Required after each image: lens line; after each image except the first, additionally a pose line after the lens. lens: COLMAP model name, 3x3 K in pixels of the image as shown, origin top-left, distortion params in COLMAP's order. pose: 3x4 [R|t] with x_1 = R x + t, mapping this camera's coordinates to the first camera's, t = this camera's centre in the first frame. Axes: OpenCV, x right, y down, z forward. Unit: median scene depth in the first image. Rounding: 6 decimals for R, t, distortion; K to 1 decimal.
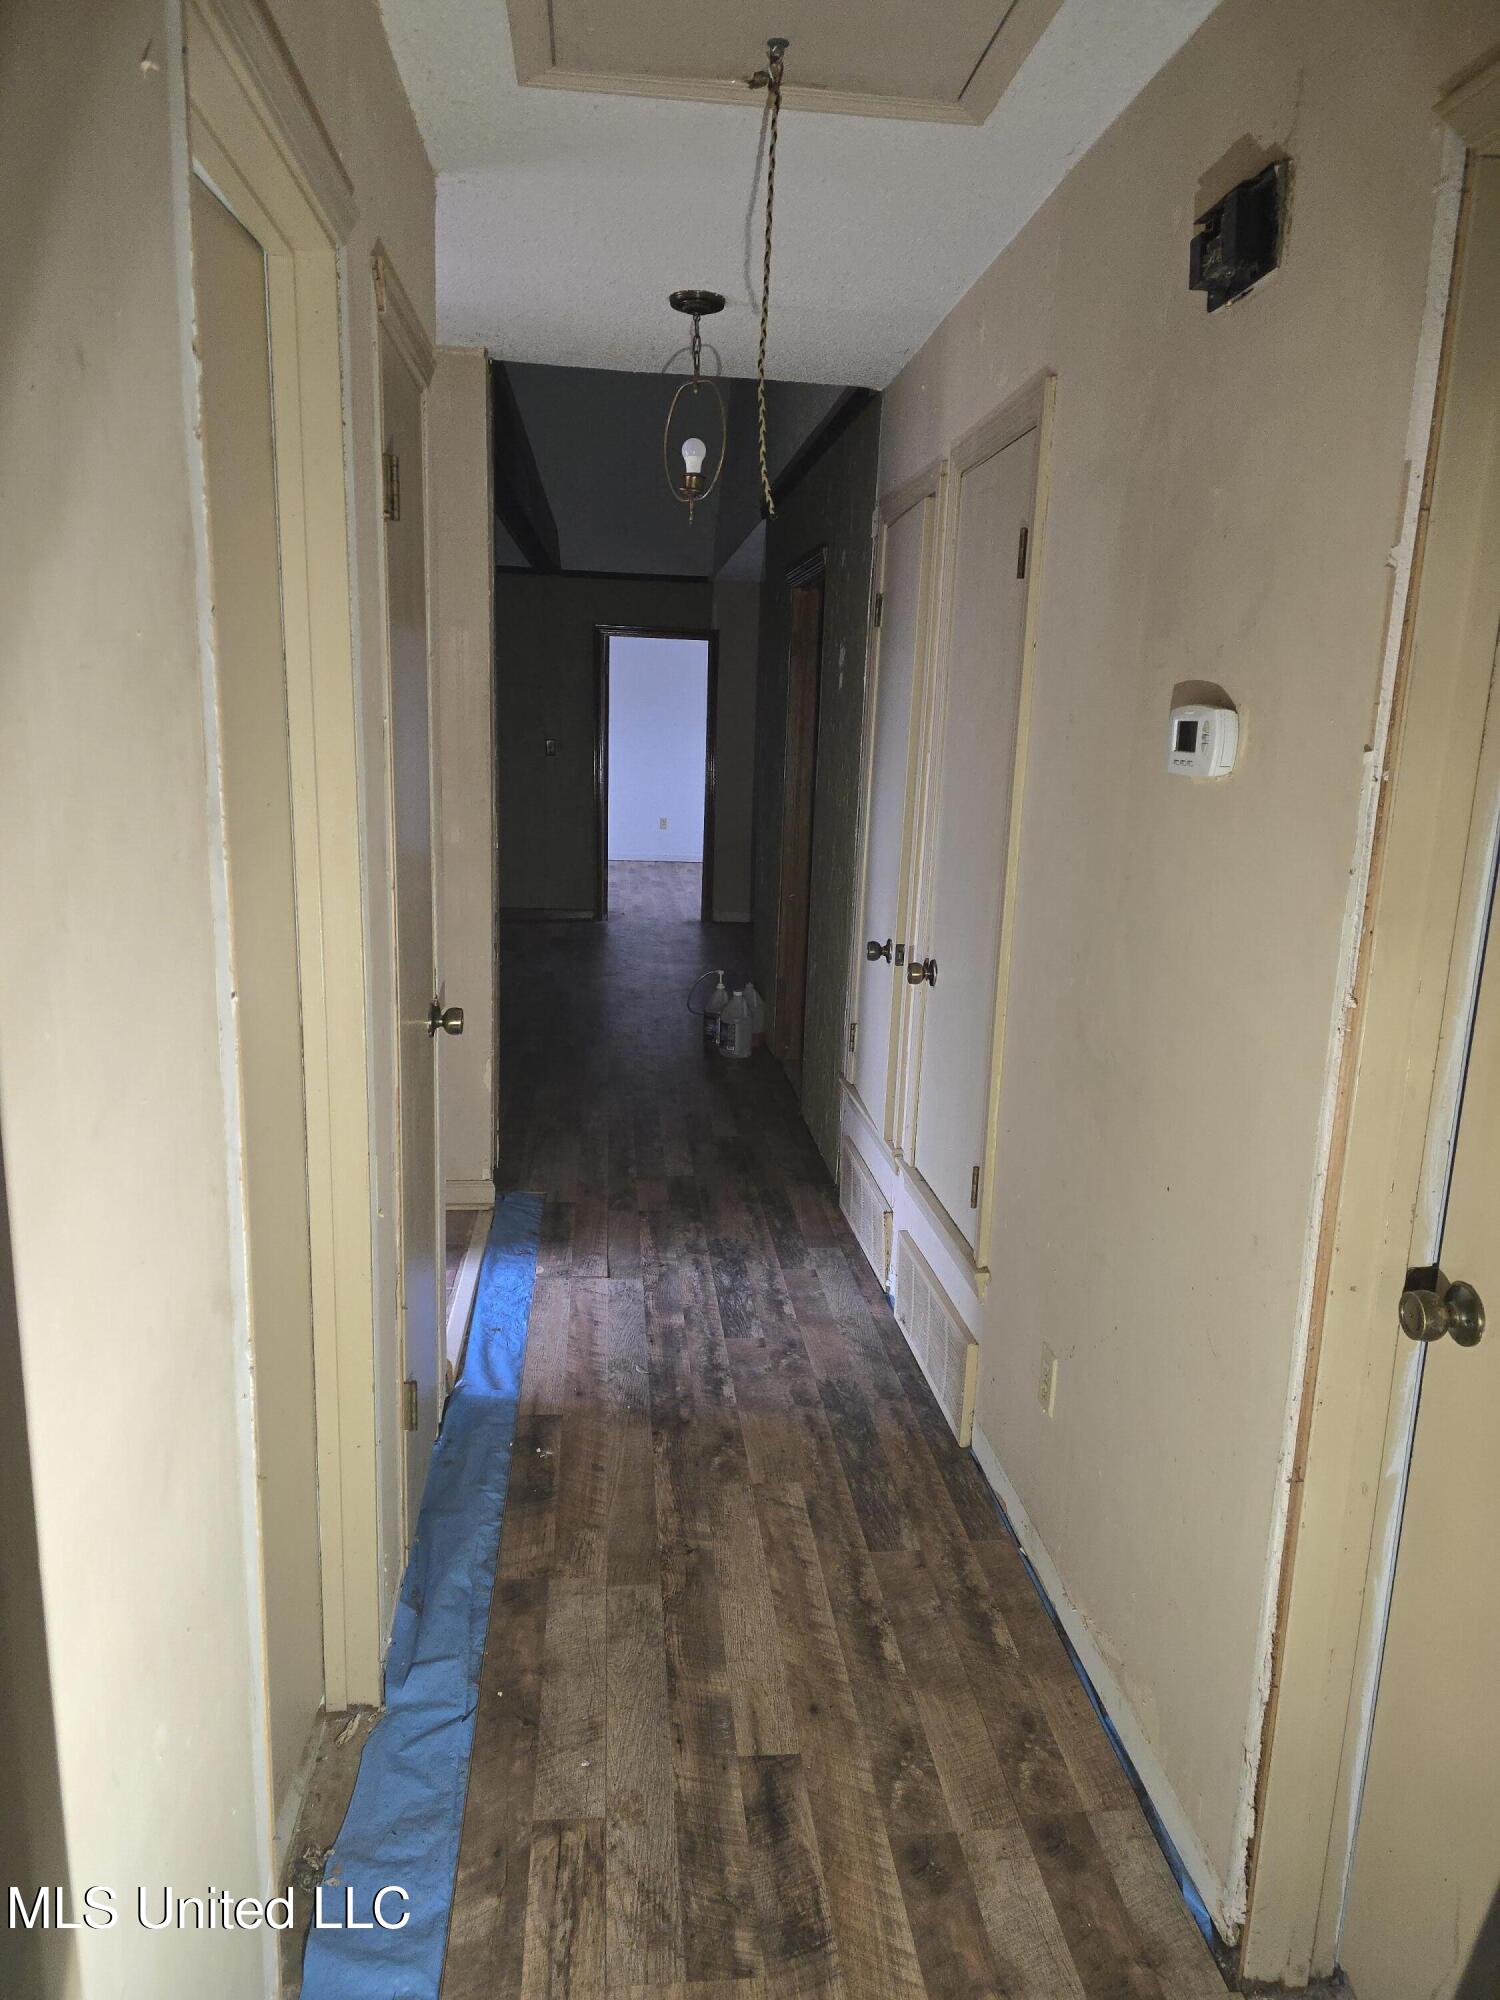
lens RADIAL K [[1348.5, 0, 749.8], [0, 1348.5, 1000.4], [0, 0, 1]] dist [0.005792, -0.001438]
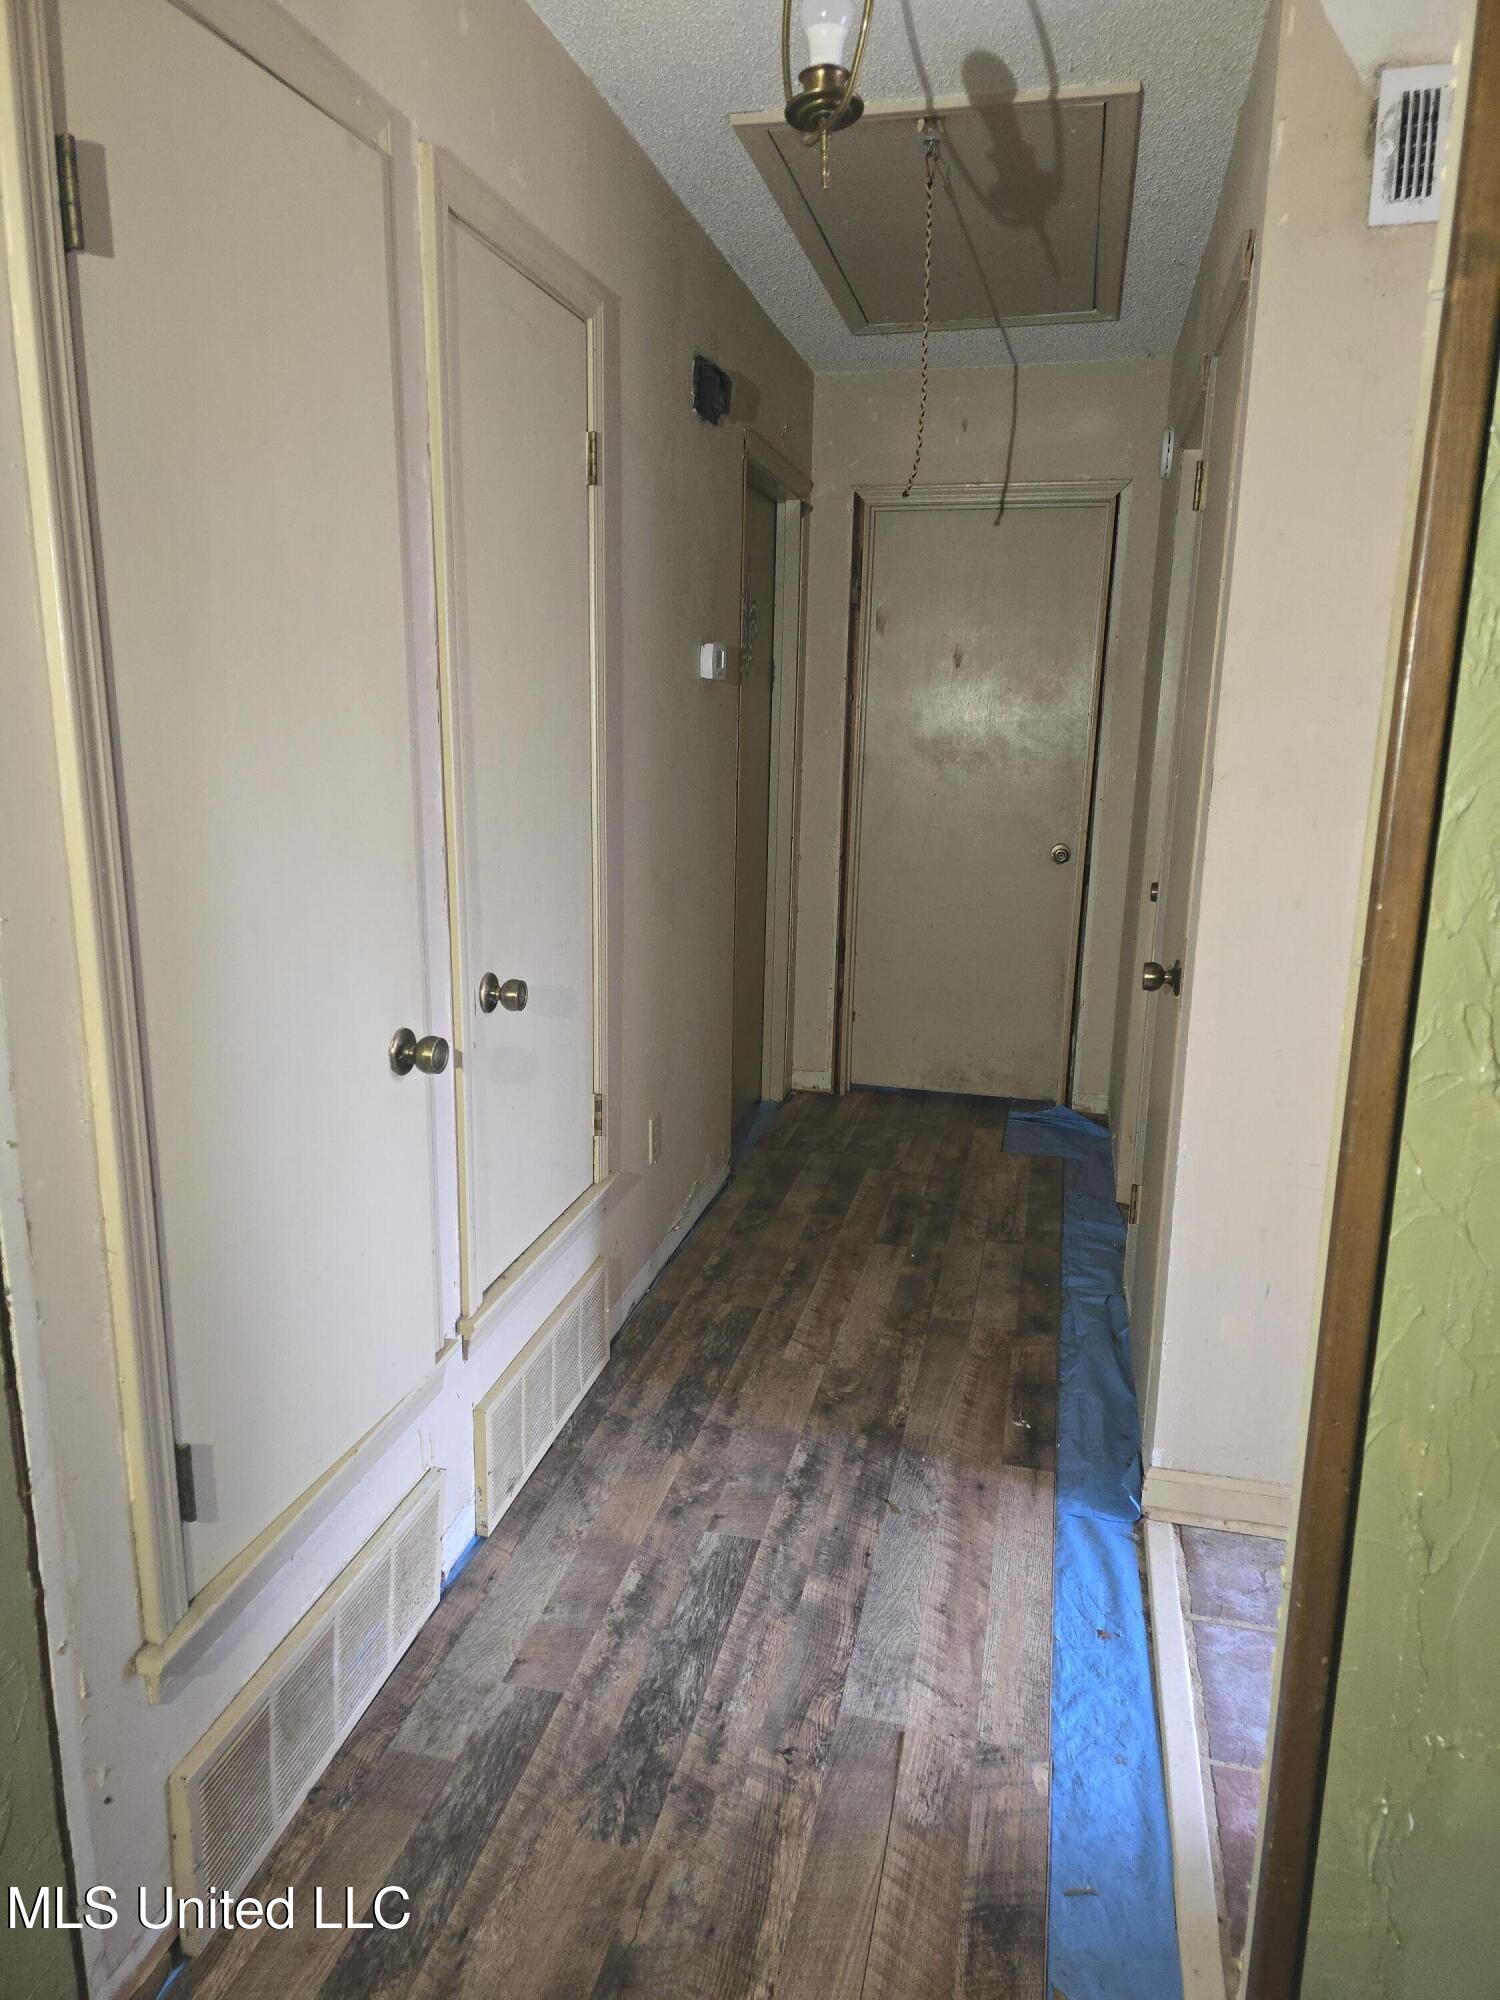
lens RADIAL K [[1348.5, 0, 748.6], [0, 1348.5, 1003.2], [0, 0, 1]] dist [0.005792, -0.001438]
pose [[-0.944298, -0.118274, 0.307102, -0.203325], [0.020032, 0.910796, 0.412369, -0.299975], [-0.328480, 0.395552, -0.857694, 1.577480]]
